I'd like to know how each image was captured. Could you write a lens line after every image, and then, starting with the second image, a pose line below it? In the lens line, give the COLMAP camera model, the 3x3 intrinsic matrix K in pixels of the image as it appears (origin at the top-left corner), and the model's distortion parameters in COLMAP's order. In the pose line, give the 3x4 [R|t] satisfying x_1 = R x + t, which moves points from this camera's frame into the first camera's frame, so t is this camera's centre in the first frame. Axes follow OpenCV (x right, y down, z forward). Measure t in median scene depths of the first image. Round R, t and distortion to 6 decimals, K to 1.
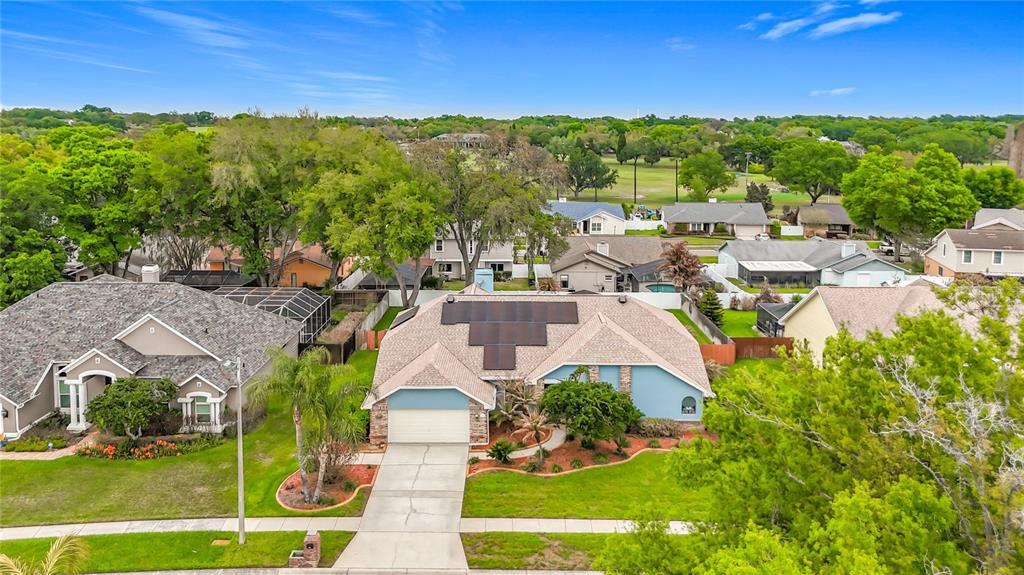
lens RADIAL K [[737.6, 0, 511.7], [0, 737.6, 284.1], [0, 0, 1]] dist [0.006059, 0.001502]
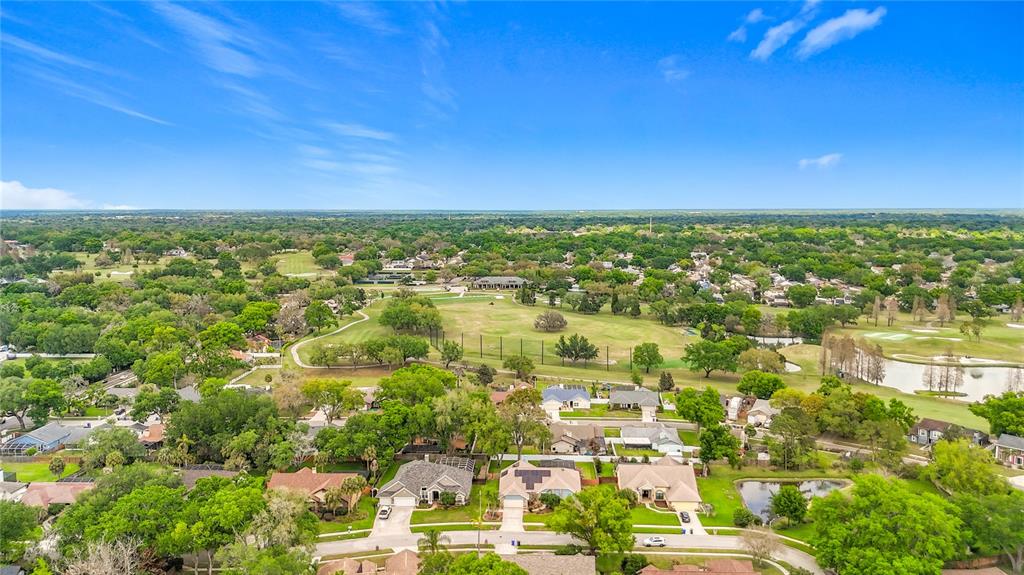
lens RADIAL K [[737.6, 0, 512.0], [0, 737.6, 290.4], [0, 0, 1]] dist [0.006059, 0.001502]
pose [[0.999348, -0.001737, -0.036061, 0.035196], [-0.001549, 0.995860, -0.090890, -0.649504], [0.036070, 0.090886, 0.995208, -3.371958]]
